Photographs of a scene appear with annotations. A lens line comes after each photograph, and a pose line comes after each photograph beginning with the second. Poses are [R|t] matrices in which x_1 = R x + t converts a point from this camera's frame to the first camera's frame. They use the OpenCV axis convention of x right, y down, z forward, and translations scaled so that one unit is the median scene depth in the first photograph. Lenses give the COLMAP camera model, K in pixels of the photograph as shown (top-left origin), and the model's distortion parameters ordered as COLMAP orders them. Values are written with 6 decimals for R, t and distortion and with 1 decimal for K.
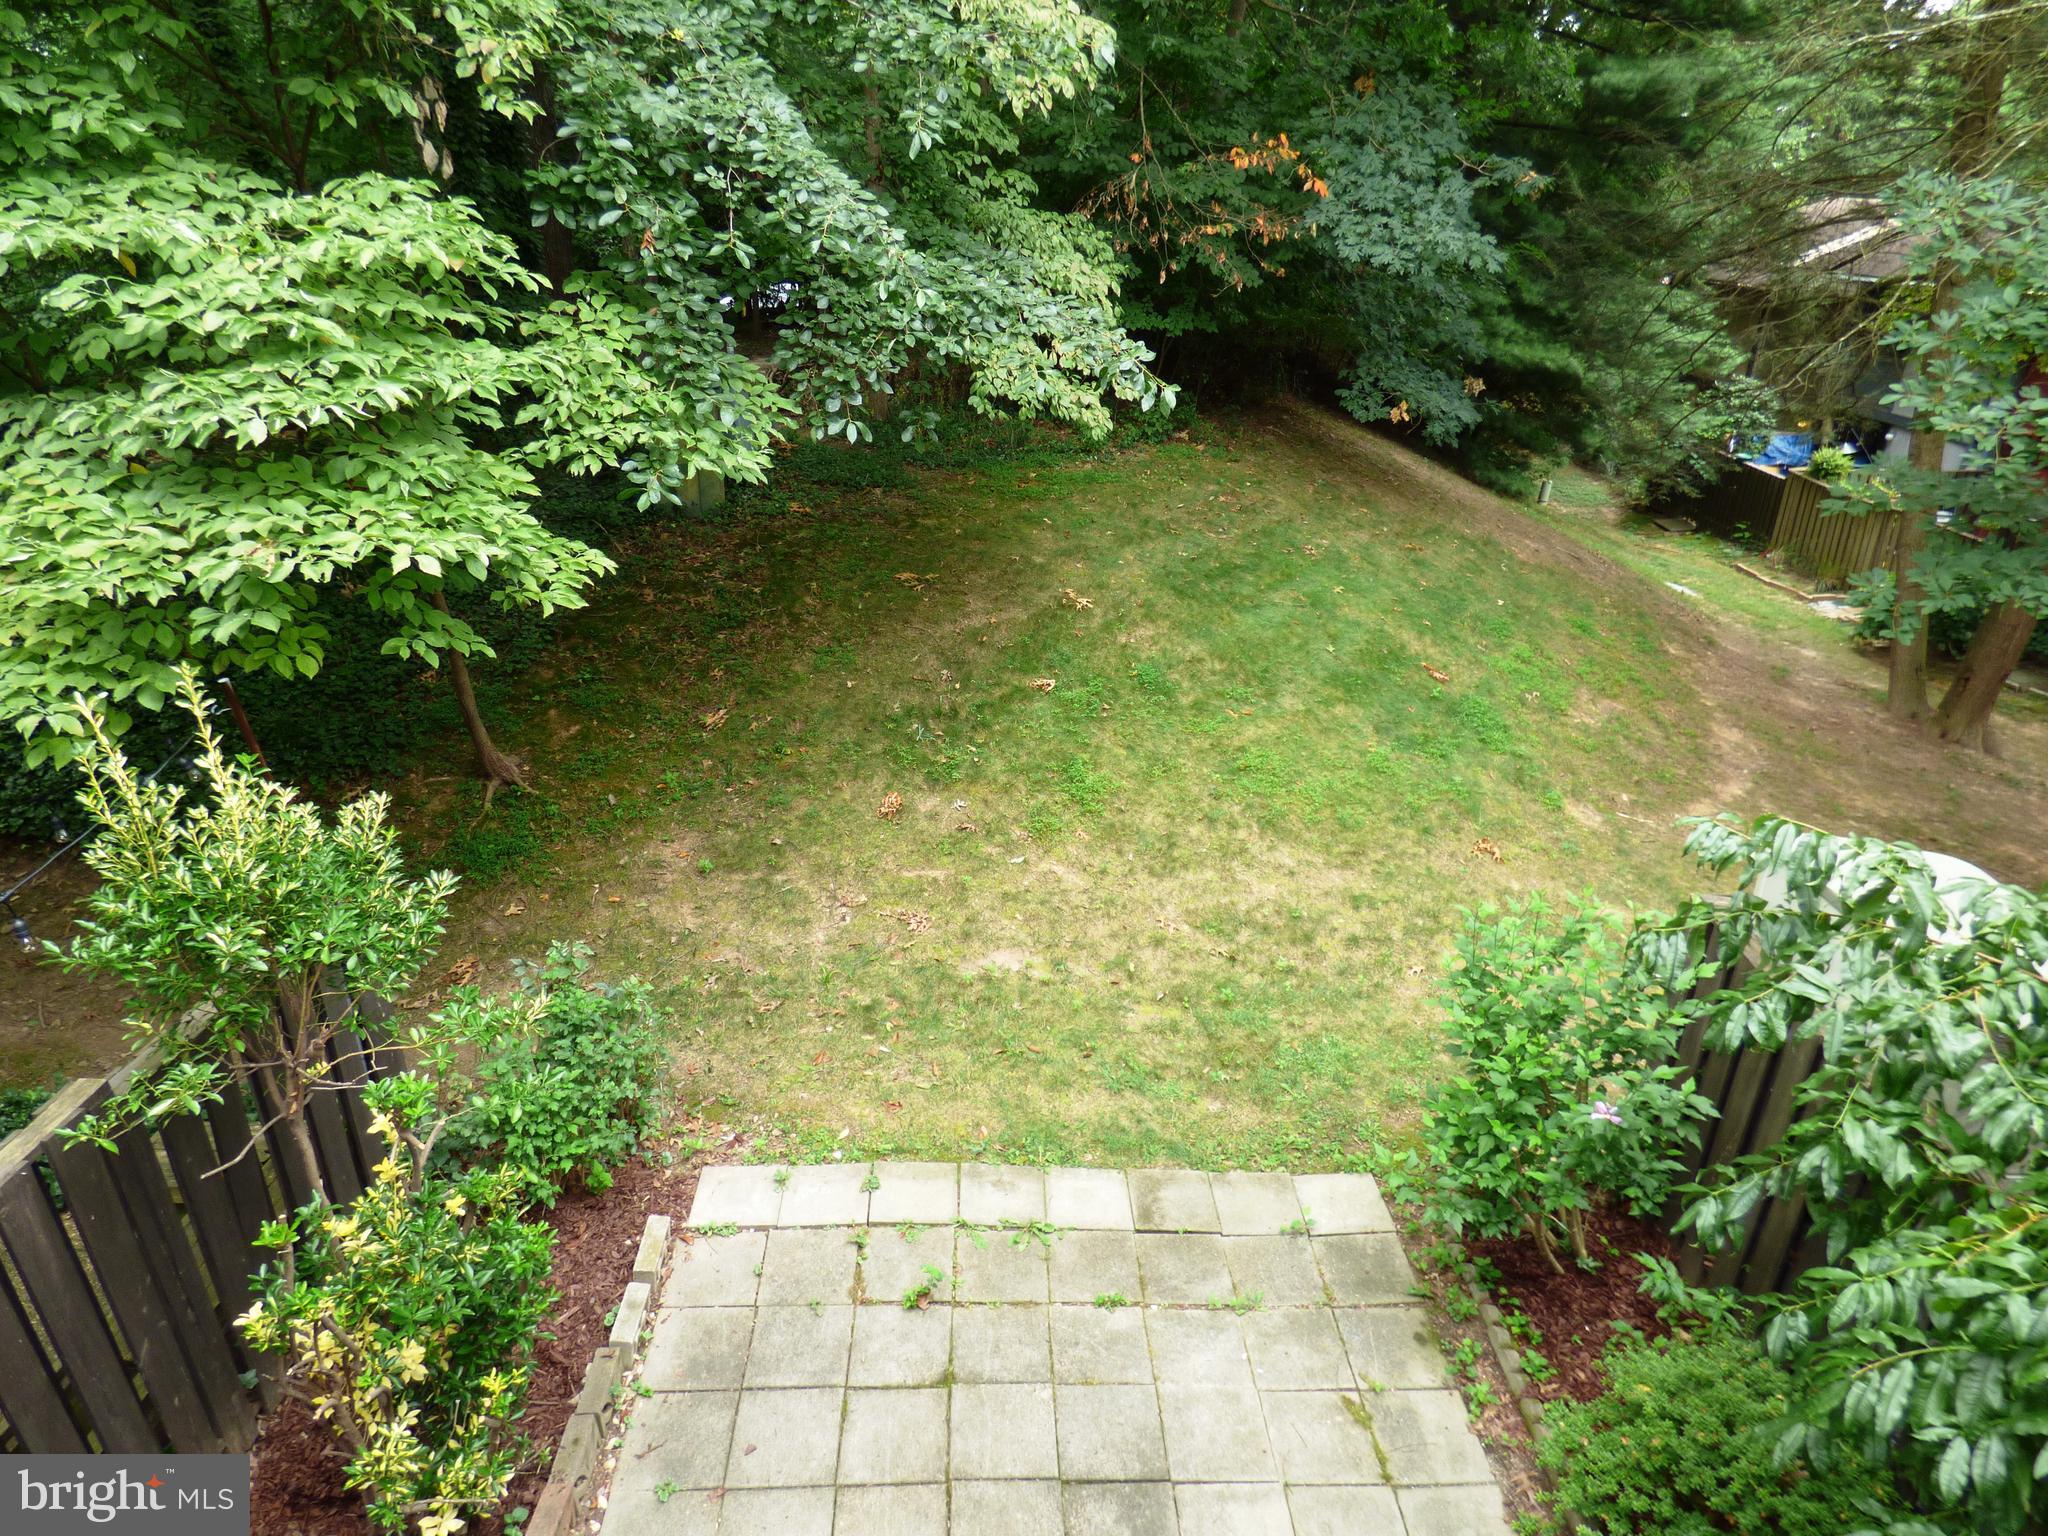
lens RADIAL K [[1206.9, 0, 1033.0], [0, 1206.9, 761.4], [0, 0, 1]] dist [-0.021436, 0.003312]
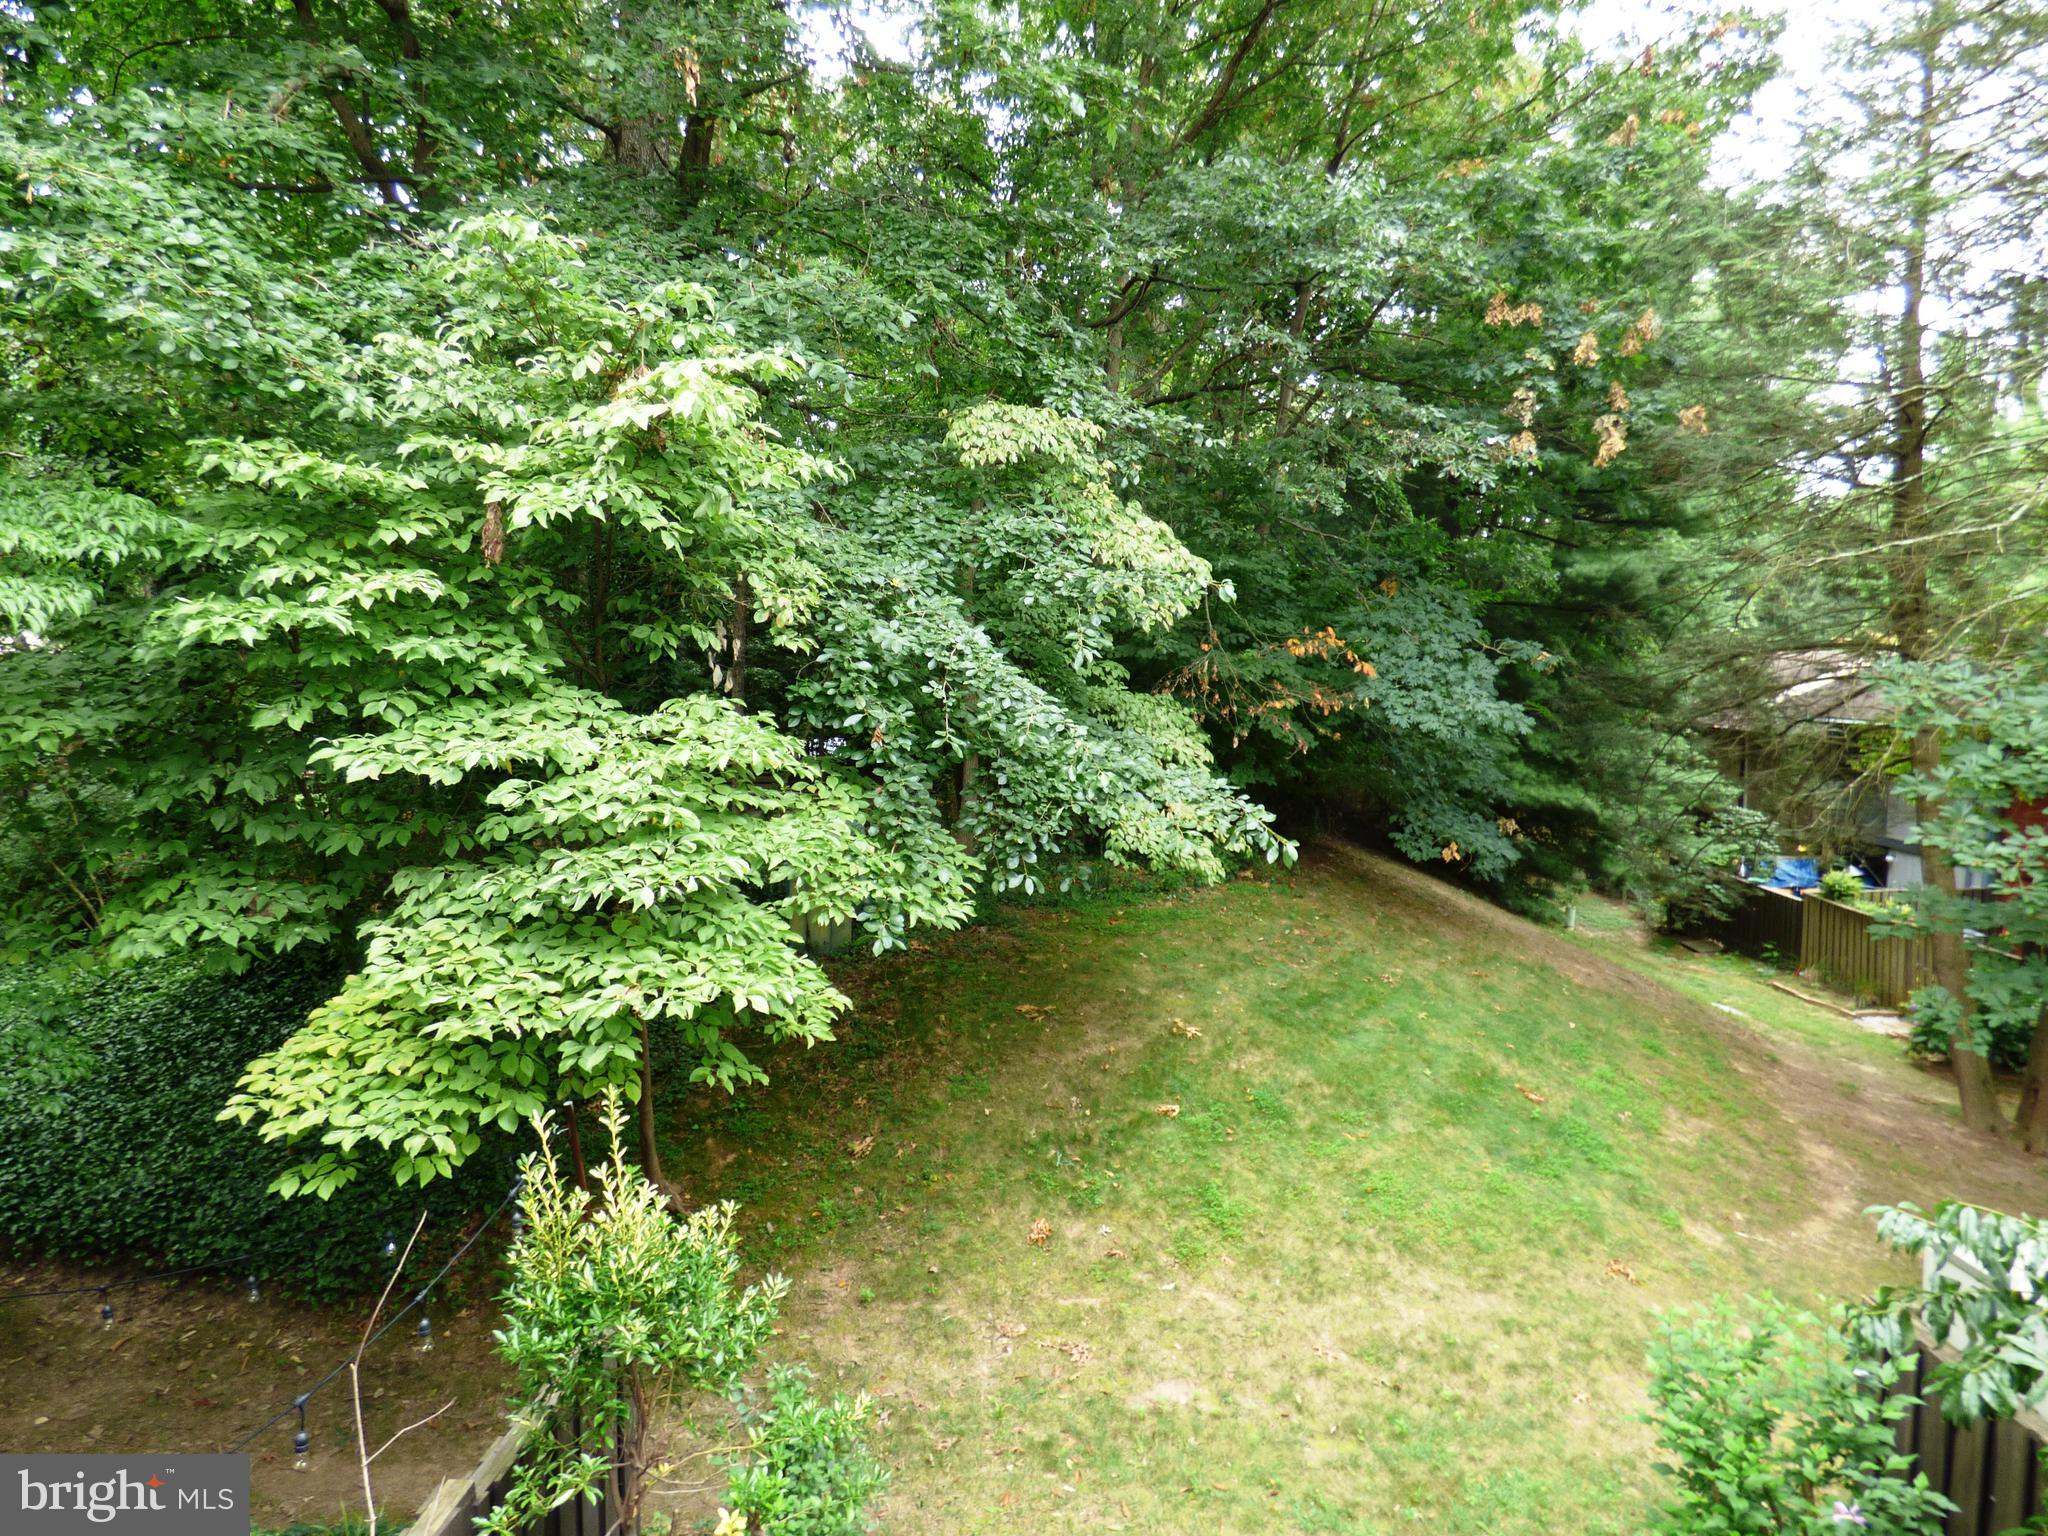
lens RADIAL K [[1206.9, 0, 1024.9], [0, 1206.9, 757.0], [0, 0, 1]] dist [-0.021436, 0.003312]
pose [[0.999829, -0.014333, -0.011692, -0.127501], [0.009359, 0.937243, -0.348551, 0.016199], [0.015954, 0.348382, 0.937217, -0.124701]]
